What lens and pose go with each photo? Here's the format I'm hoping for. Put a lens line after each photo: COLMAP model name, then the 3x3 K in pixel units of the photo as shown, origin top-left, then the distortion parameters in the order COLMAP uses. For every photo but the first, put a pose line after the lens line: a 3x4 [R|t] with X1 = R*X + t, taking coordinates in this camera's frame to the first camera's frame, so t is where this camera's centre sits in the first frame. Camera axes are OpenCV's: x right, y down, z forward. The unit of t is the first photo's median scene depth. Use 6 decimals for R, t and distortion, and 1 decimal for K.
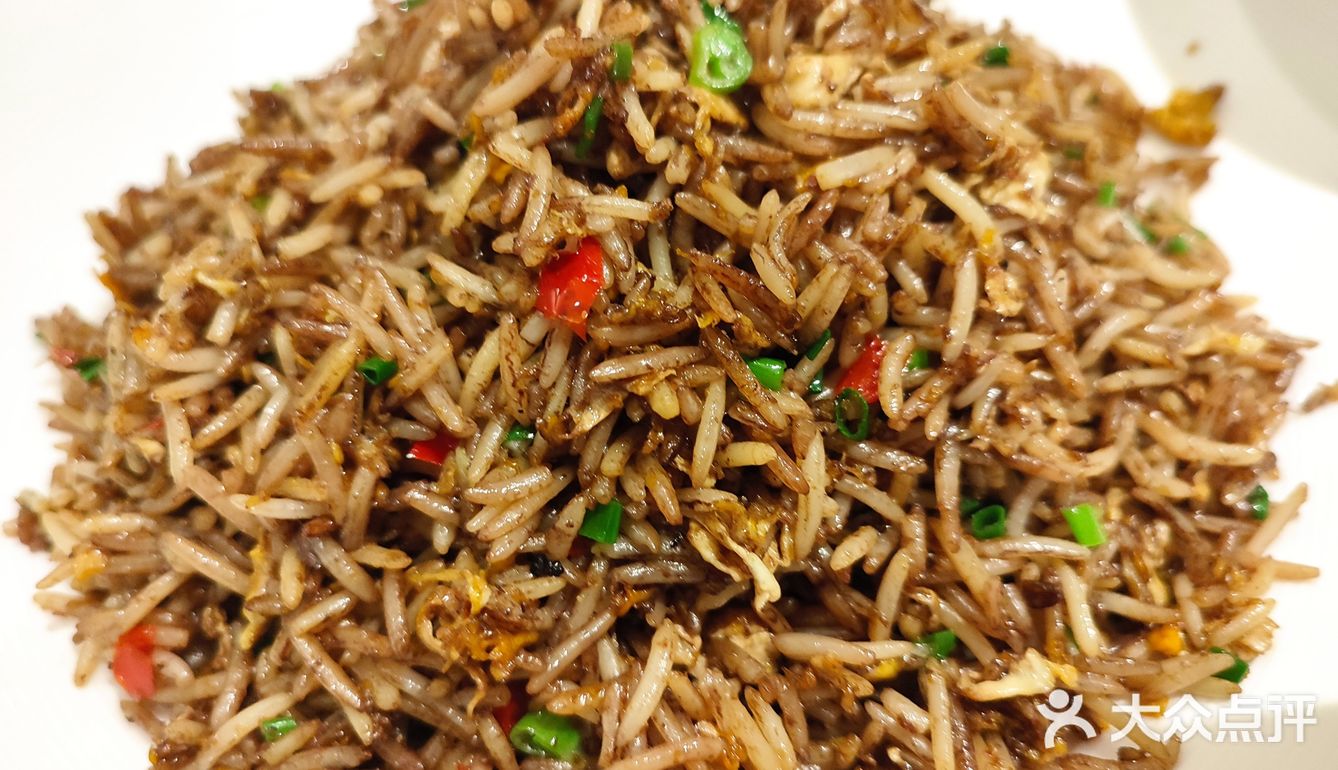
lens RADIAL K [[1062.5, 0, 641.7], [0, 1062.5, 384.8], [0, 0, 1]] dist [-0.151470, 0.183411]
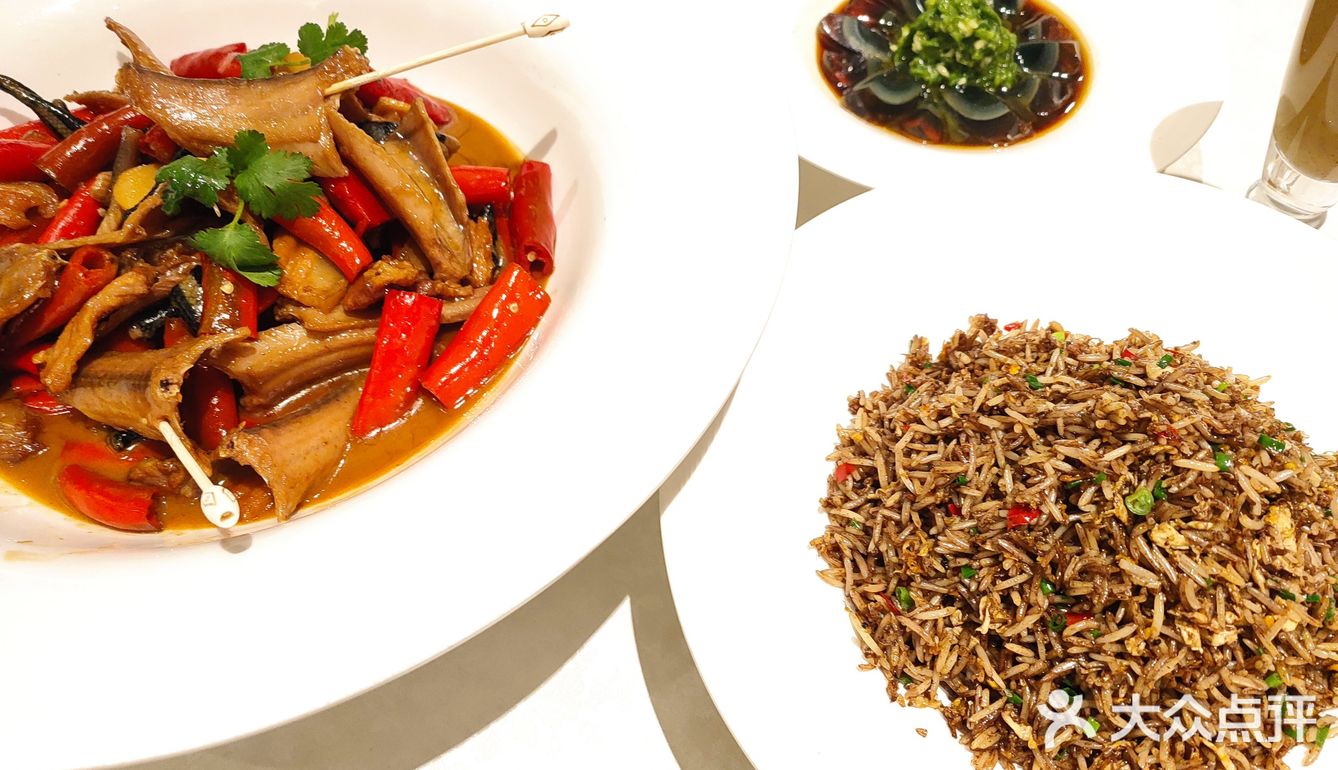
lens RADIAL K [[1062.5, 0, 641.7], [0, 1062.5, 384.8], [0, 0, 1]] dist [-0.151470, 0.183411]
pose [[0.483468, 0.749217, -0.452696, 0.456671], [-0.643263, 0.654826, 0.396757, -0.787734], [0.593694, 0.099383, 0.798530, -1.951947]]
